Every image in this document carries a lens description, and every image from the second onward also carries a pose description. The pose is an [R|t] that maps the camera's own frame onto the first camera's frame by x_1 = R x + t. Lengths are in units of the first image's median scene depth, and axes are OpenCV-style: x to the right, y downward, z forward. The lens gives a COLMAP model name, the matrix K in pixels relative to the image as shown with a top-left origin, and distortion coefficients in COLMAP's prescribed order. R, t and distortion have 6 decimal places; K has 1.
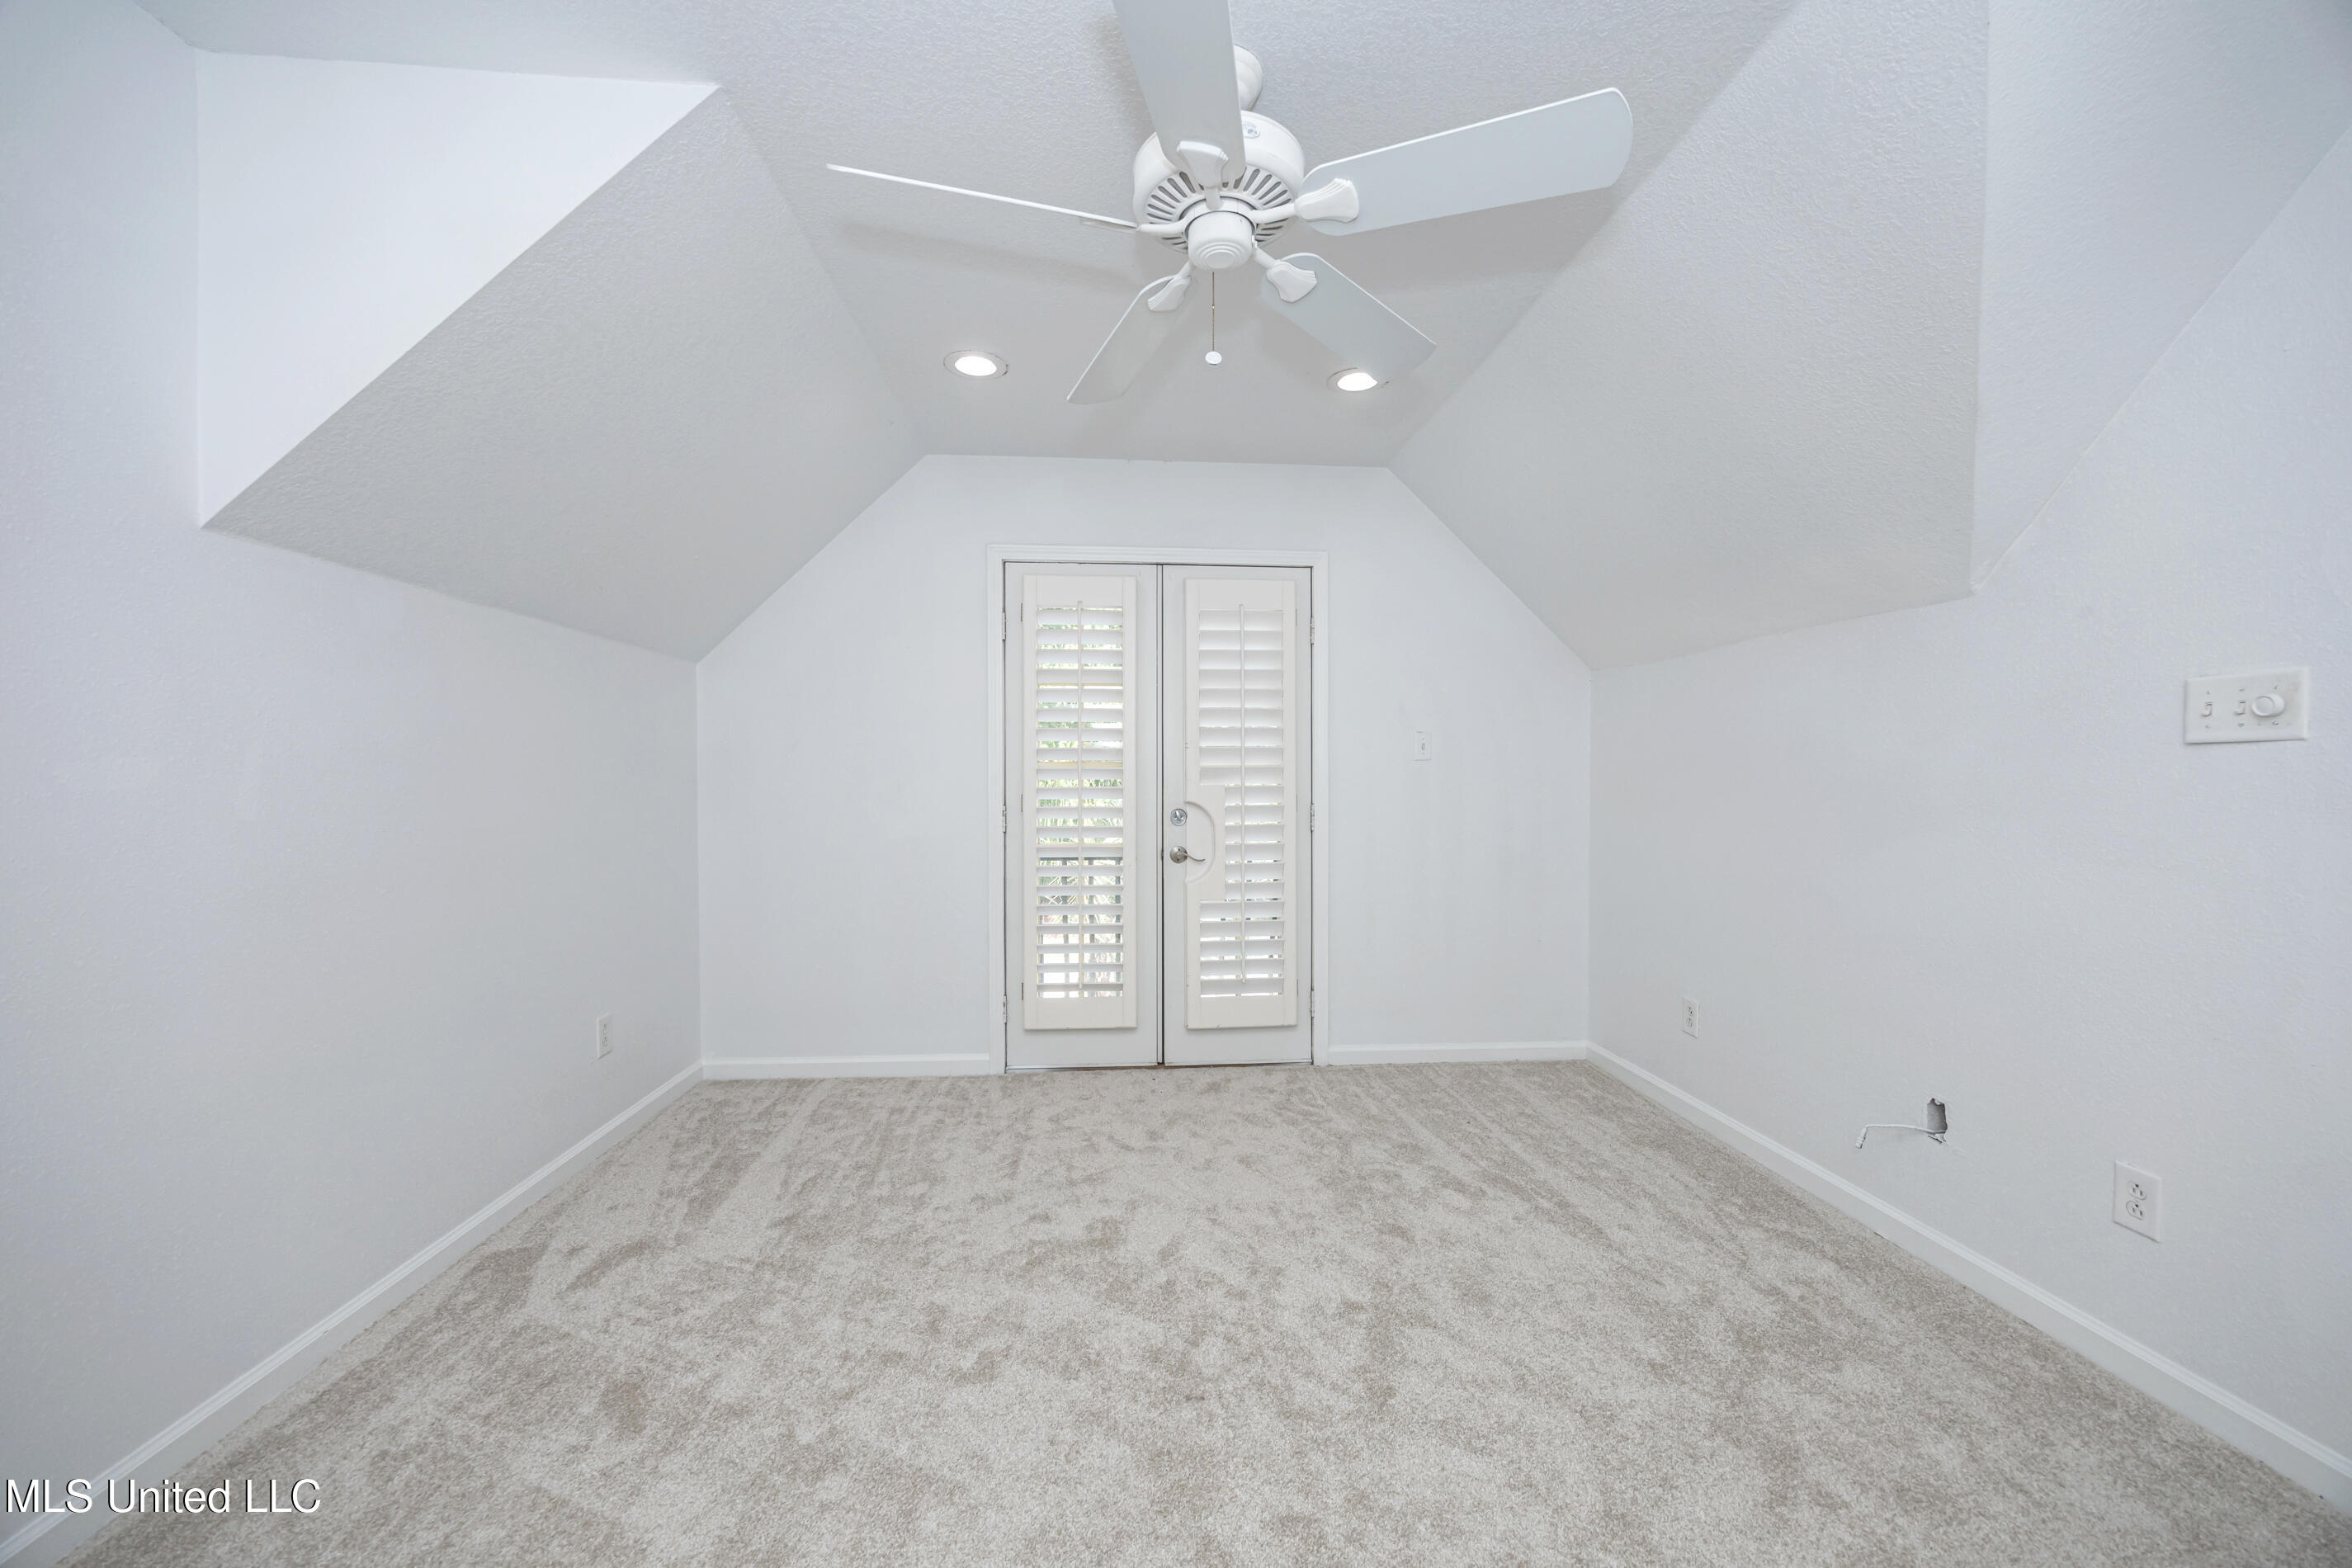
lens RADIAL K [[920.3, 0, 1180.0], [0, 920.3, 795.0], [0, 0, 1]] dist [0.001295, 0.001045]
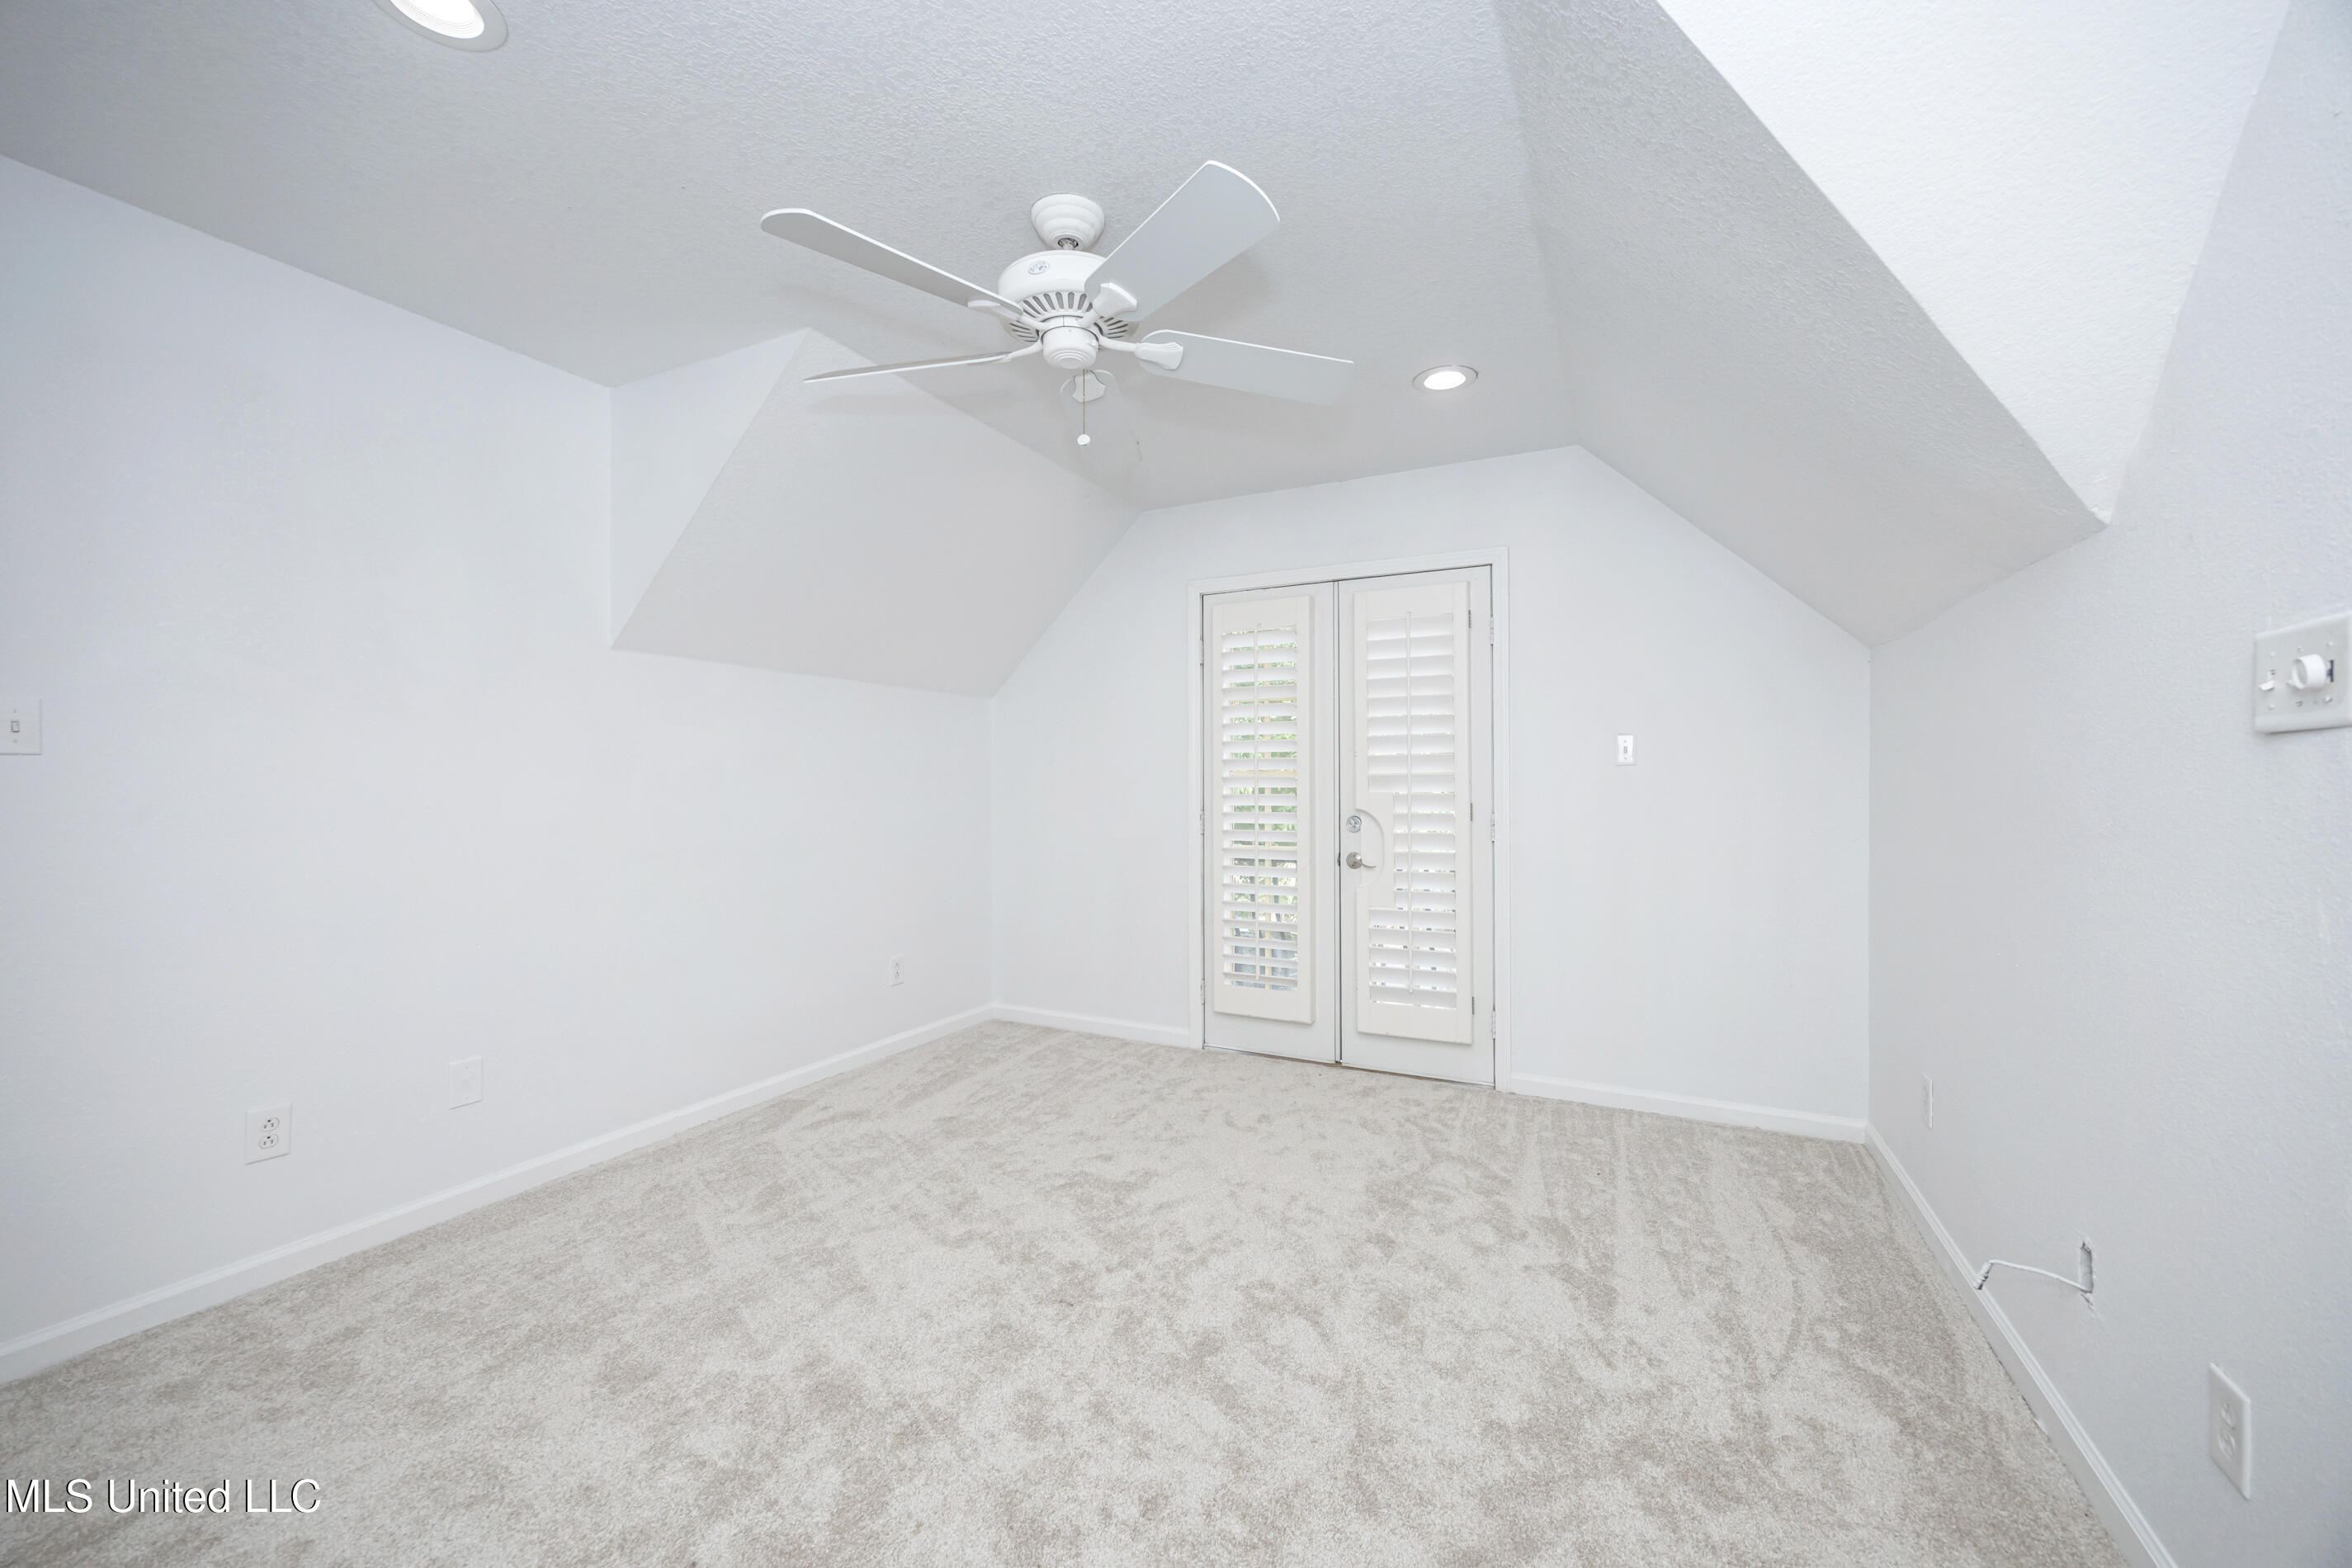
lens RADIAL K [[920.3, 0, 1167.3], [0, 920.3, 784.1], [0, 0, 1]] dist [0.001295, 0.001045]
pose [[0.850272, -0.002874, -0.526336, 0.450416], [-0.007625, 0.999813, -0.017779, -0.000520], [0.526289, 0.019130, 0.850091, 0.021184]]
